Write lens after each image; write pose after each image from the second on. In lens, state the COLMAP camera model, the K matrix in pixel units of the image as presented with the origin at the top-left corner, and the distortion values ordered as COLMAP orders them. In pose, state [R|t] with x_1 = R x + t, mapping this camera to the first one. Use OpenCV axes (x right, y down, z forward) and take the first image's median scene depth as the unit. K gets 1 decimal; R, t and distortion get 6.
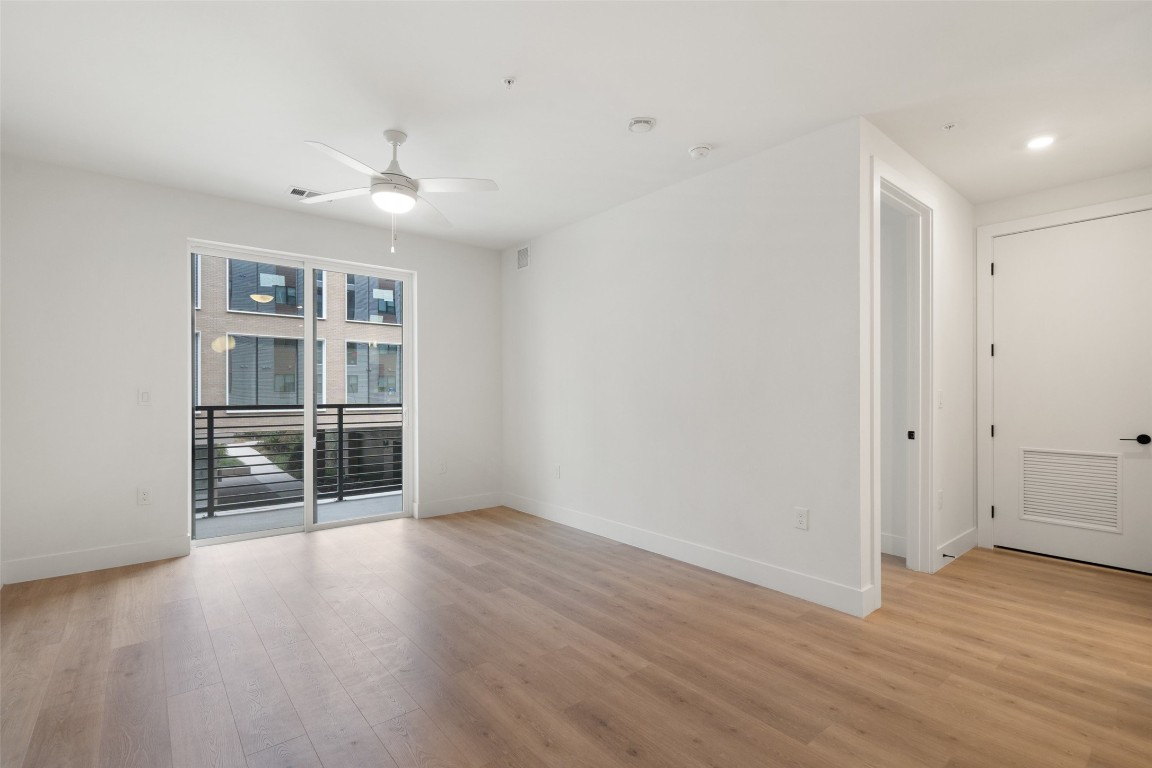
lens RADIAL K [[527.8, 0, 575.1], [0, 527.8, 389.0], [0, 0, 1]] dist [0.005968, 0.000868]
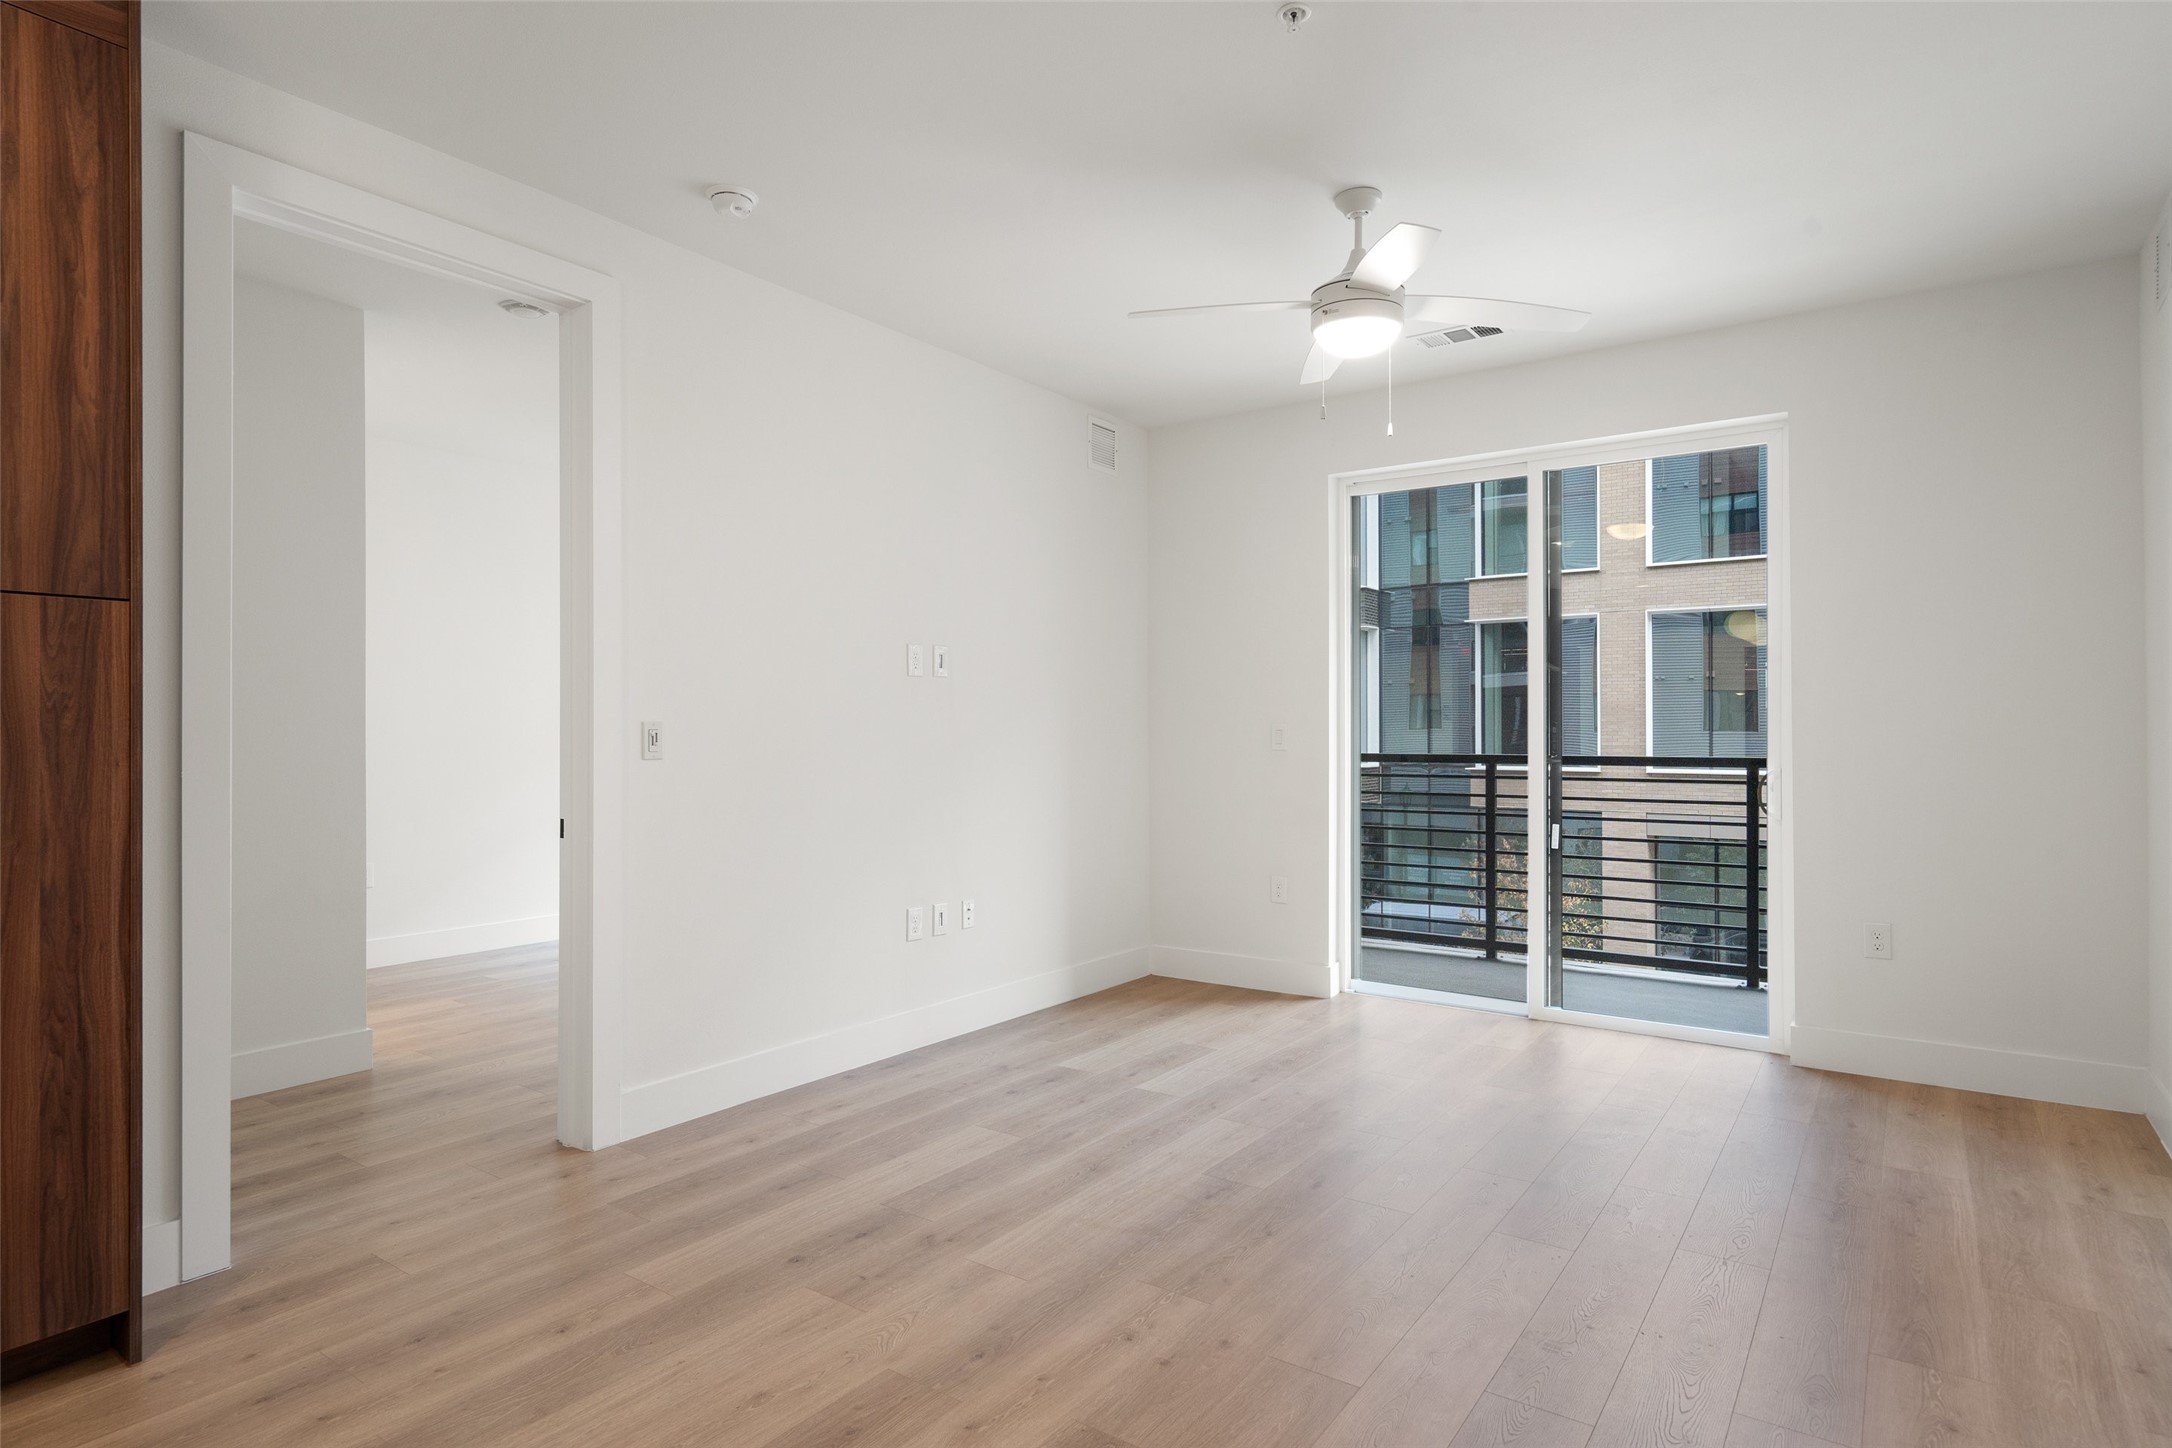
lens RADIAL K [[1184.5, 0, 1086.1], [0, 1184.5, 724.1], [0, 0, 1]] dist [-0.007521, 0.001040]
pose [[0.240761, -0.009301, -0.970540, 0.434493], [0.011399, 0.999912, -0.006755, 0.003195], [0.970517, -0.009436, 0.240846, 0.337537]]
